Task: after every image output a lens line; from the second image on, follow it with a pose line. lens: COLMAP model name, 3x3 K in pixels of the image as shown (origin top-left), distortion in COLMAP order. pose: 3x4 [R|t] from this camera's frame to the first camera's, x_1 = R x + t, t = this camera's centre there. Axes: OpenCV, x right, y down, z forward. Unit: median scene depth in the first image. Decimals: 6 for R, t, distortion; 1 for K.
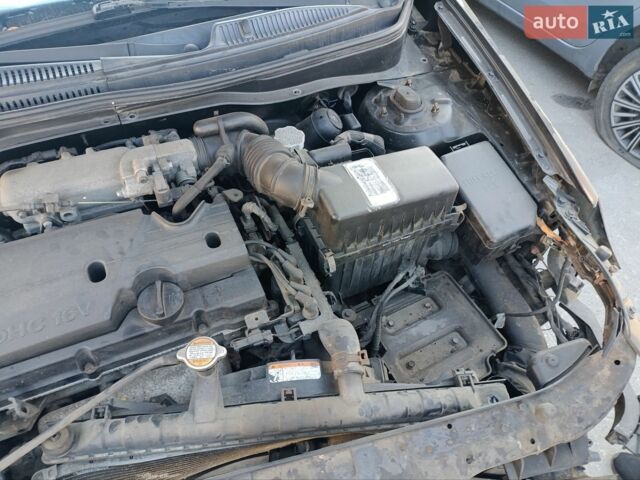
lens RADIAL K [[477.0, 0, 319.1], [0, 477.0, 250.3], [0, 0, 1]] dist [0.115939, -0.155649]
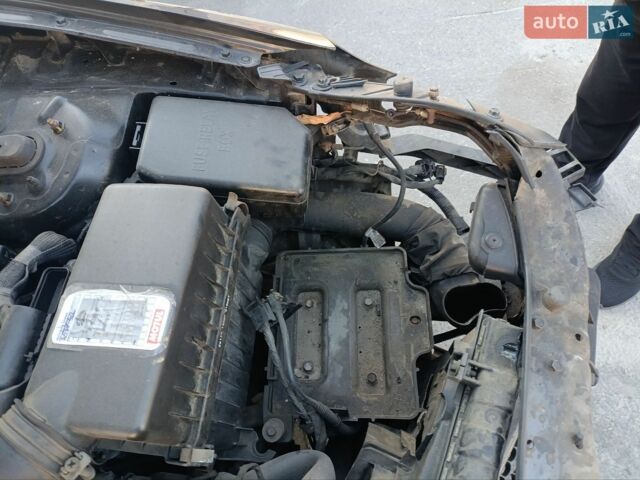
lens RADIAL K [[477.0, 0, 319.1], [0, 477.0, 250.3], [0, 0, 1]] dist [0.115939, -0.155649]
pose [[0.493225, -0.834141, 0.246855, 0.133479], [0.781520, 0.549525, 0.295379, -0.142401], [-0.382041, 0.047234, 0.922938, 0.354934]]
